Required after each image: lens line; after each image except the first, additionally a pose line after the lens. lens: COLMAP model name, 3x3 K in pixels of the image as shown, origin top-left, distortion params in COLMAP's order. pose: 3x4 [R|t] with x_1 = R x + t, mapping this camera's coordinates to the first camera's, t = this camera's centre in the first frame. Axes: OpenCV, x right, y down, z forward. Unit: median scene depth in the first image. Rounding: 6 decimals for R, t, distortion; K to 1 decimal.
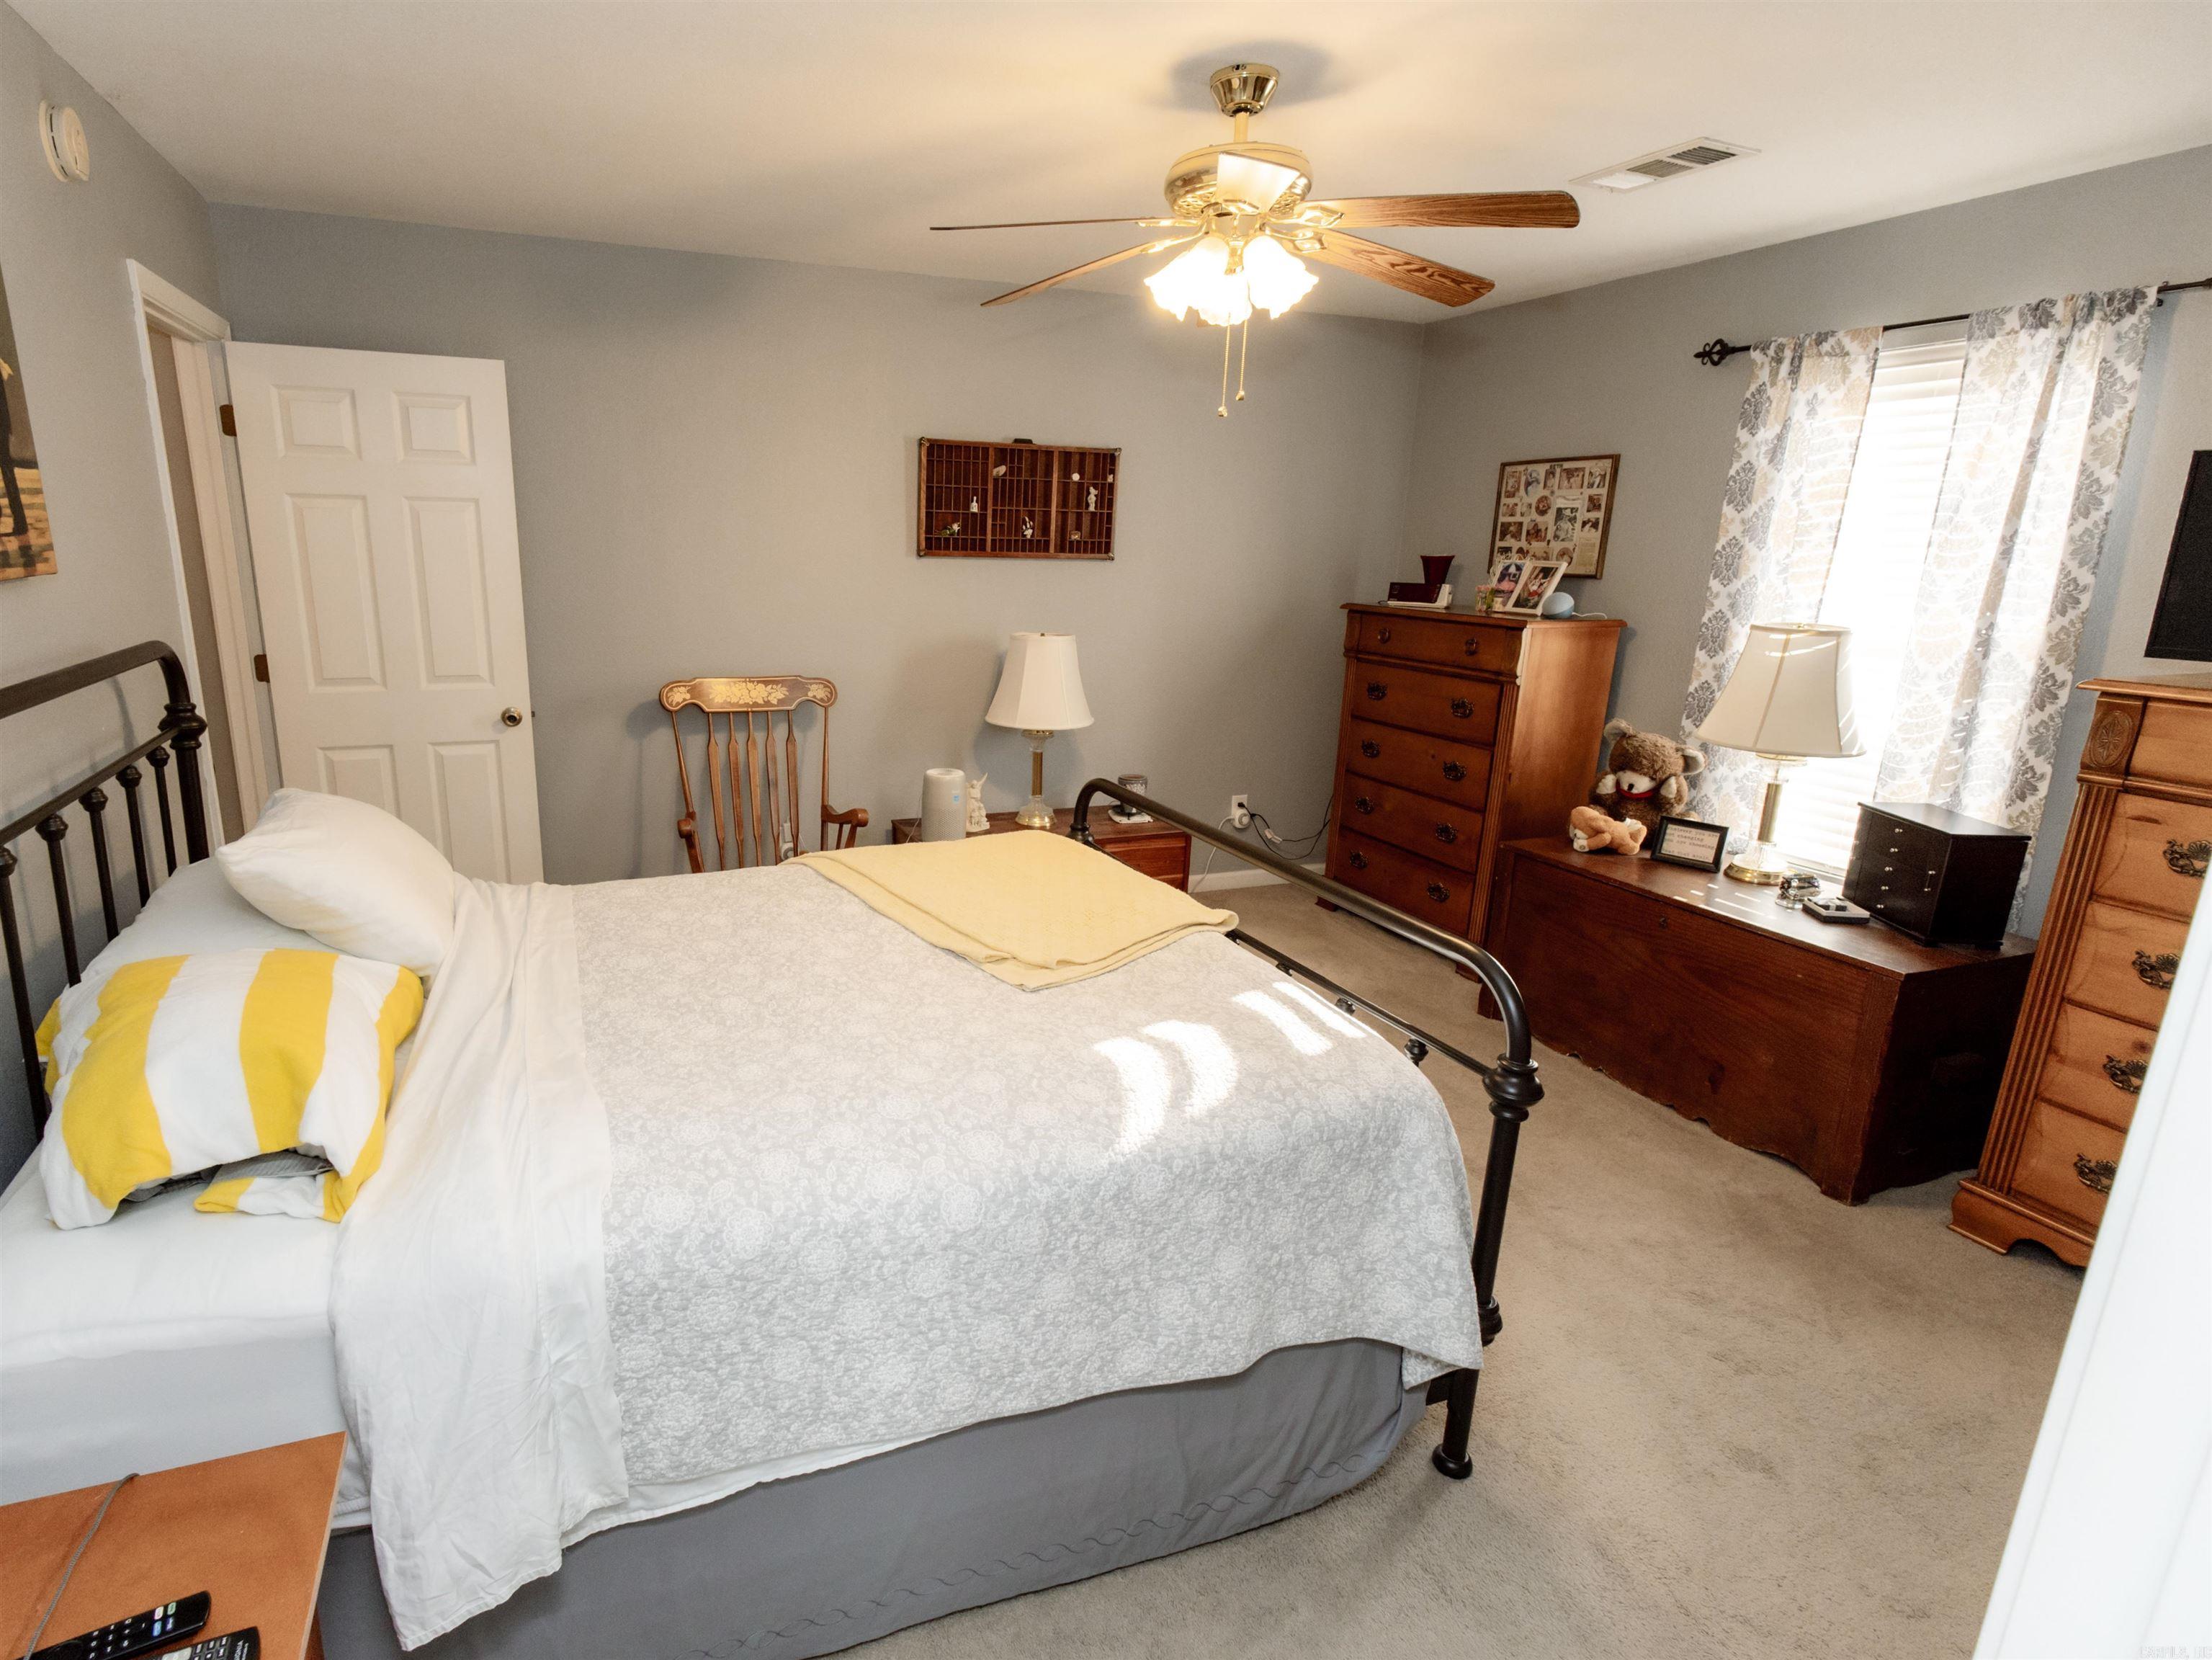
lens RADIAL K [[1105.5, 0, 969.0], [0, 1105.5, 828.2], [0, 0, 1]] dist [-0.002979, -0.000148]
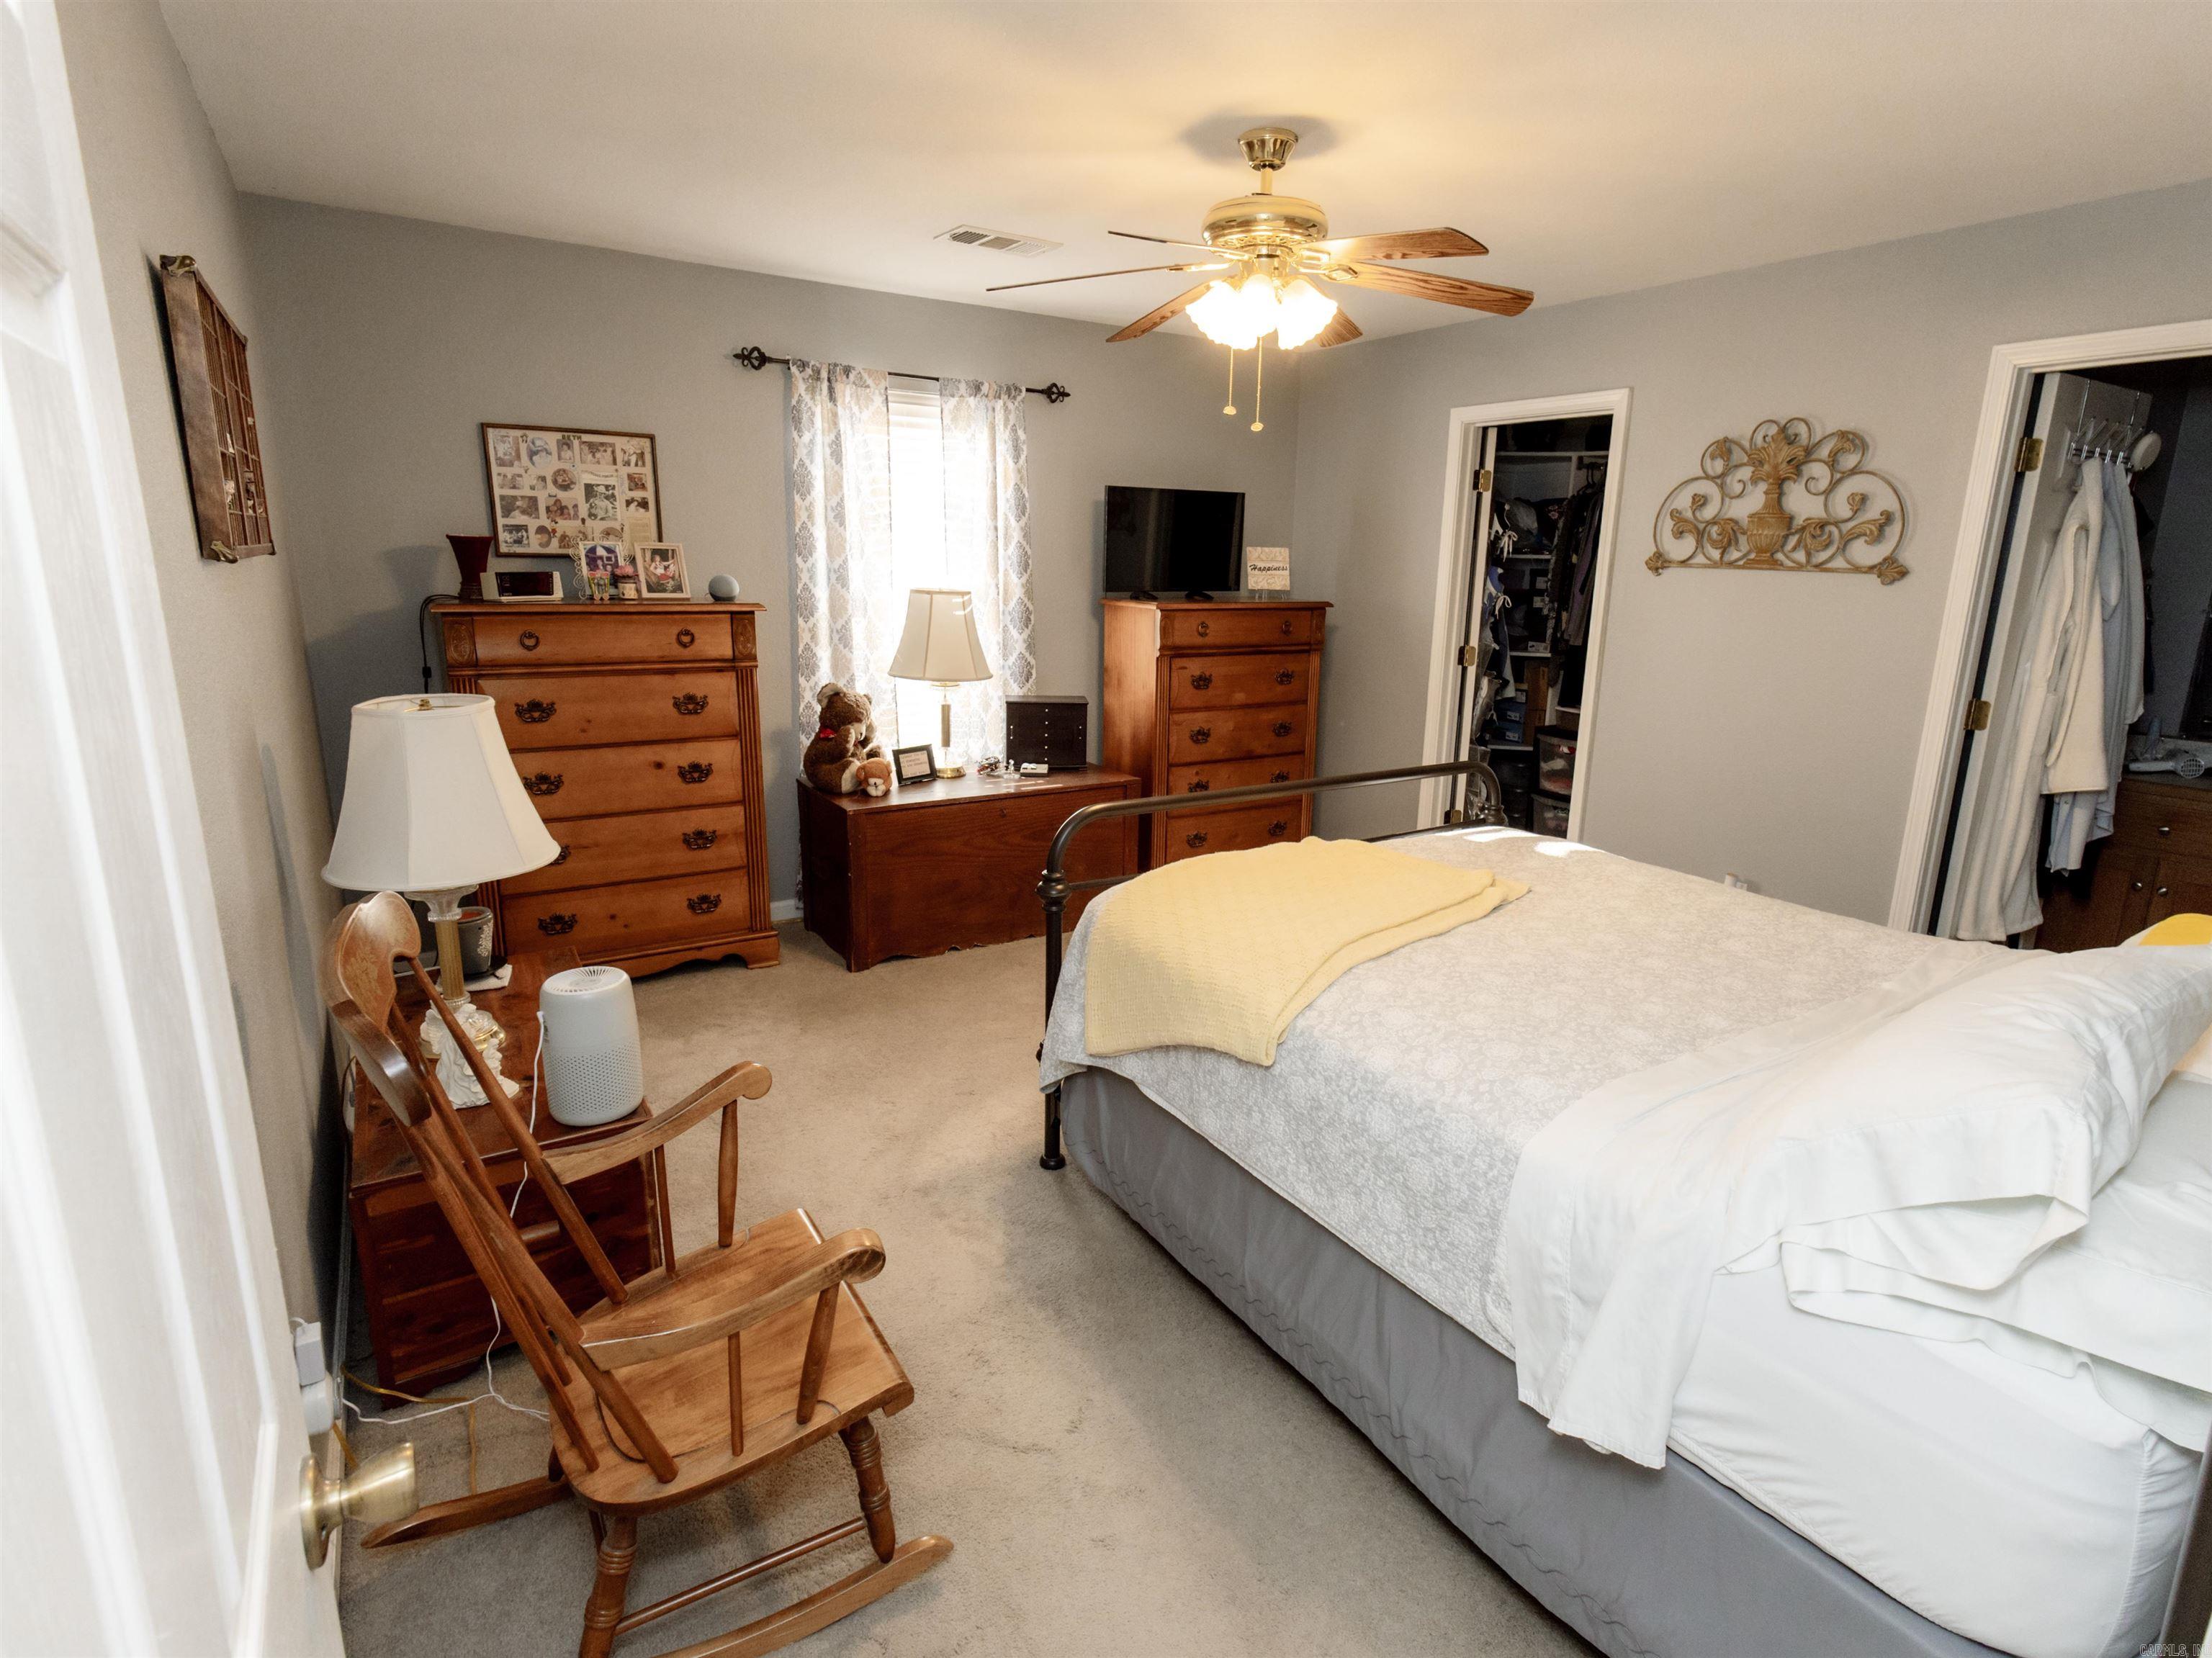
lens RADIAL K [[1156.9, 0, 1106.0], [0, 1156.9, 829.0], [0, 0, 1]] dist [-0.000778, -0.000037]
pose [[-0.209169, -0.255350, 0.943952, -0.707986], [0.220230, 0.928205, 0.299891, -0.280951], [-0.952758, 0.270614, -0.137916, 1.035059]]
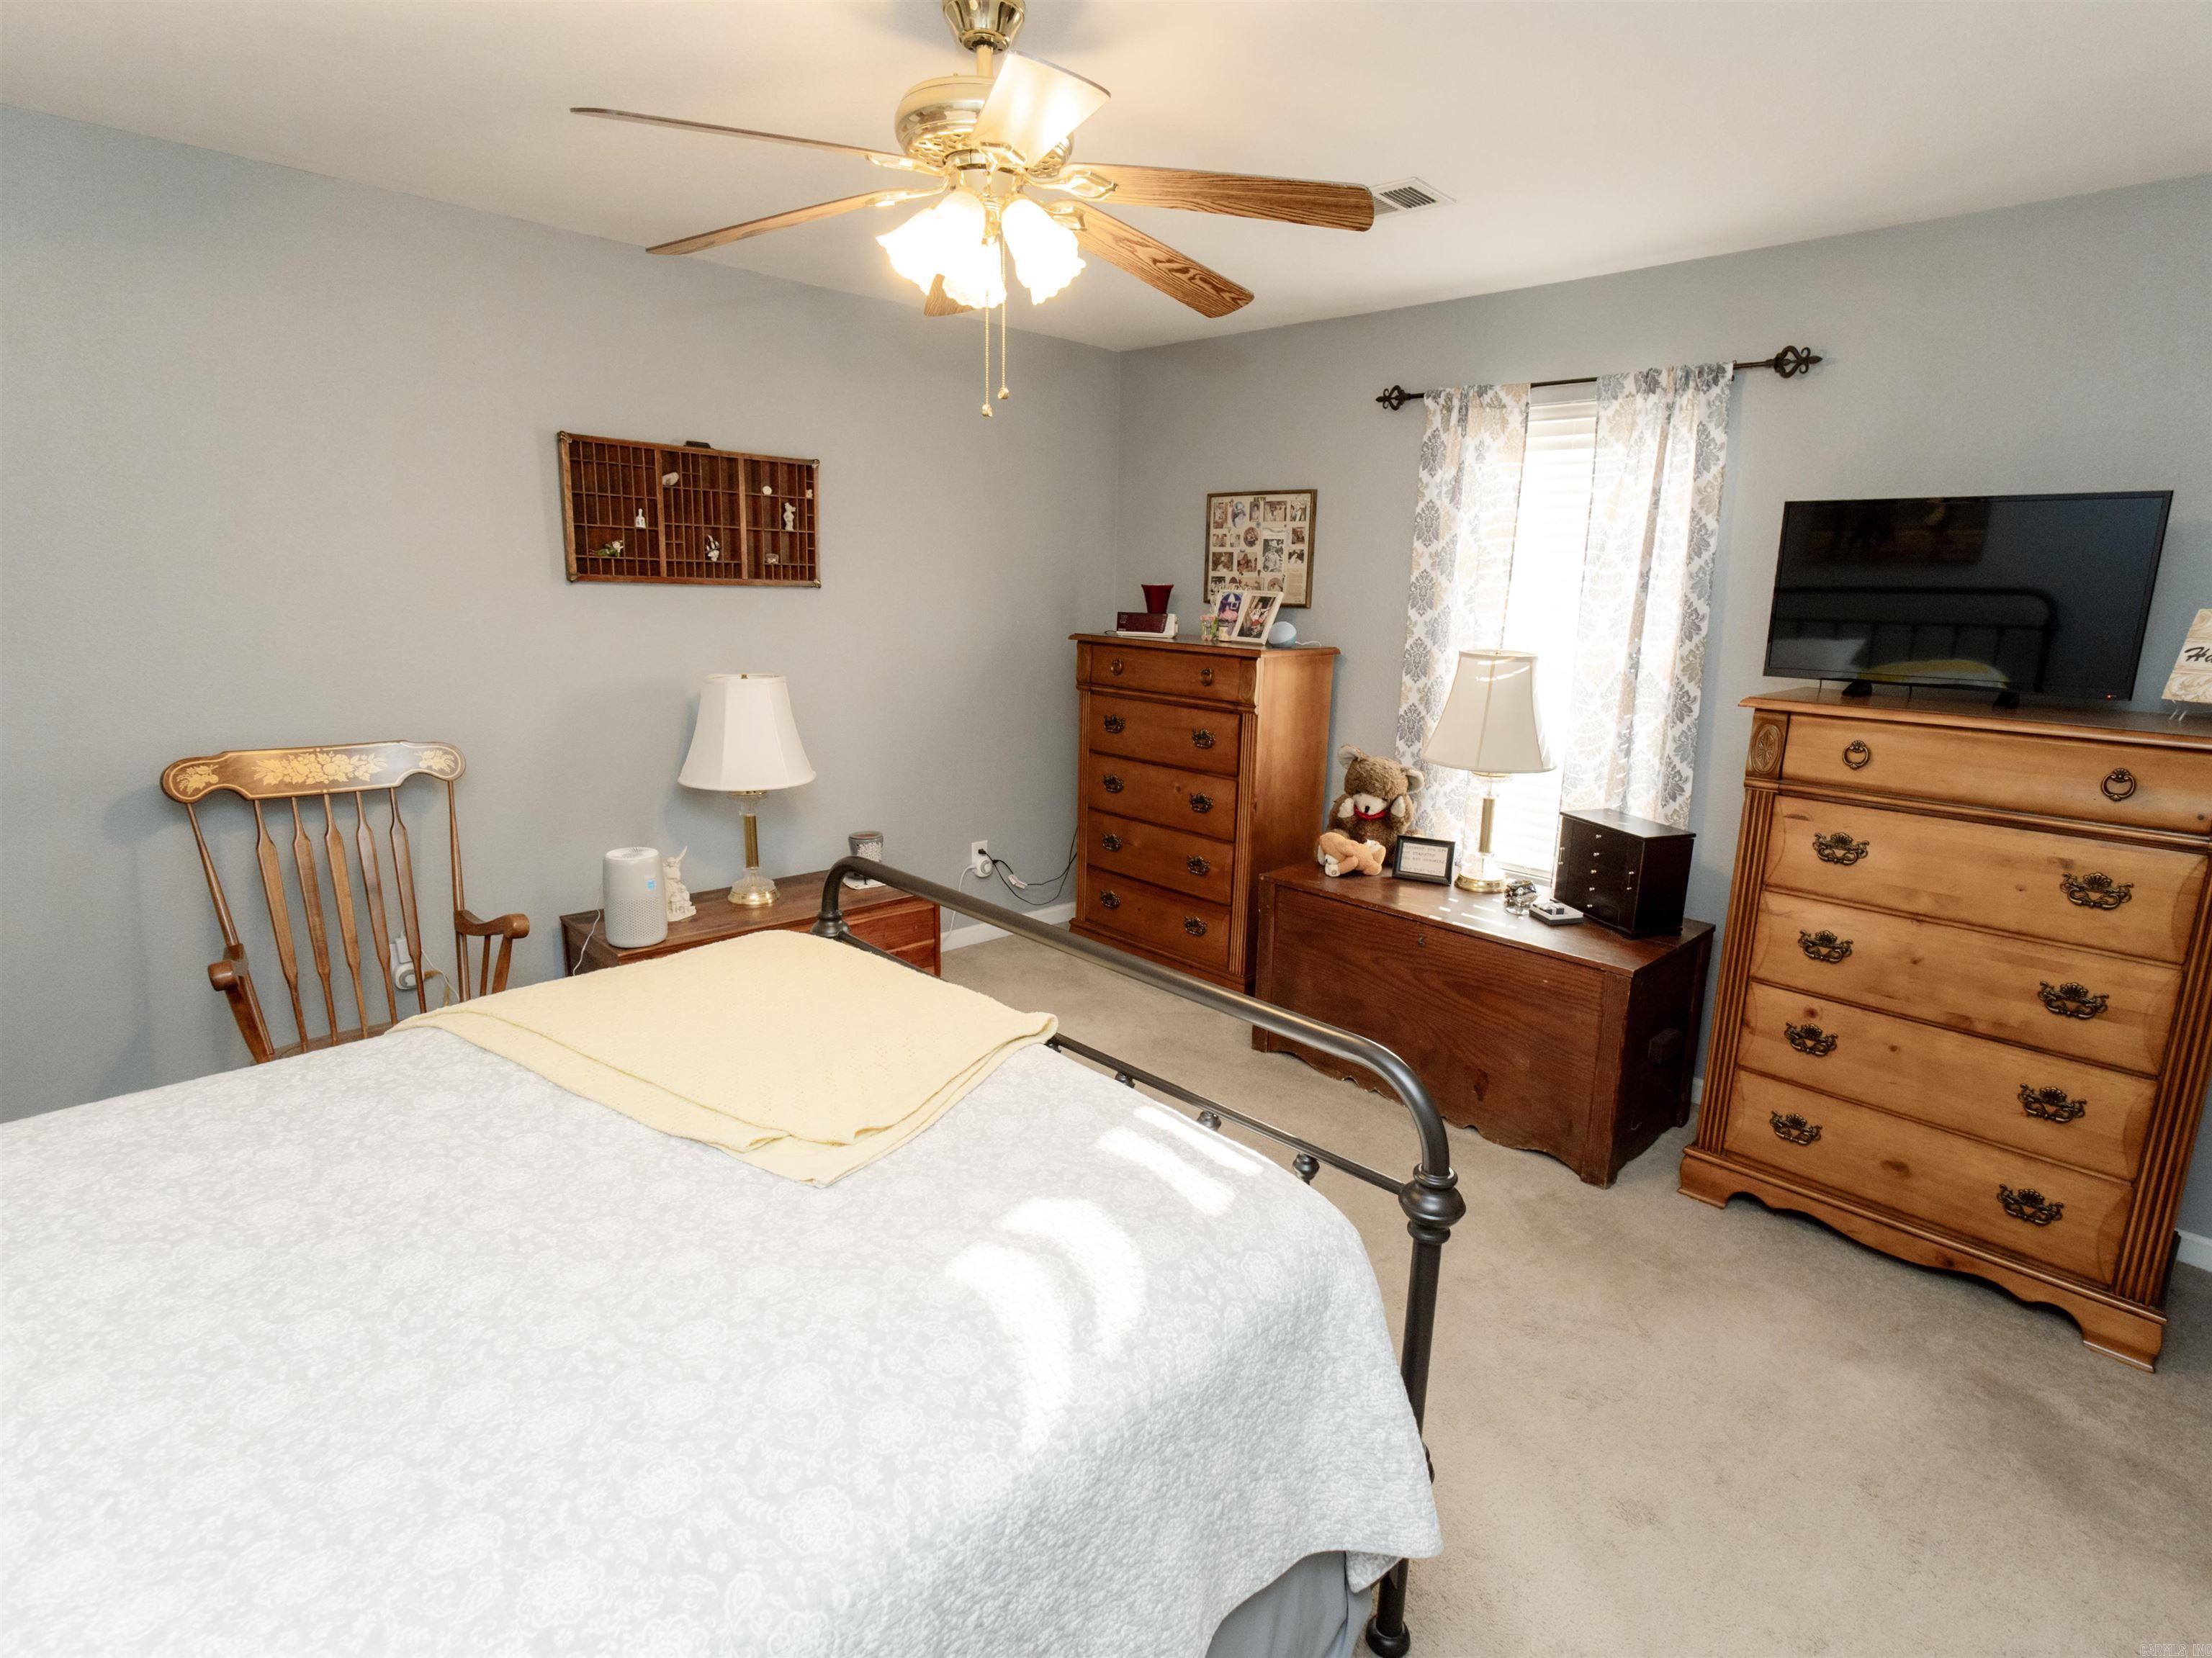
lens RADIAL K [[1113.2, 0, 1150.4], [0, 1113.2, 823.8], [0, 0, 1]] dist [-0.009611, 0.010689]
pose [[0.904035, -0.082866, 0.419351, -0.022970], [0.094508, 0.995499, -0.007025, -0.038919], [-0.416881, 0.045983, 0.907797, 0.154073]]
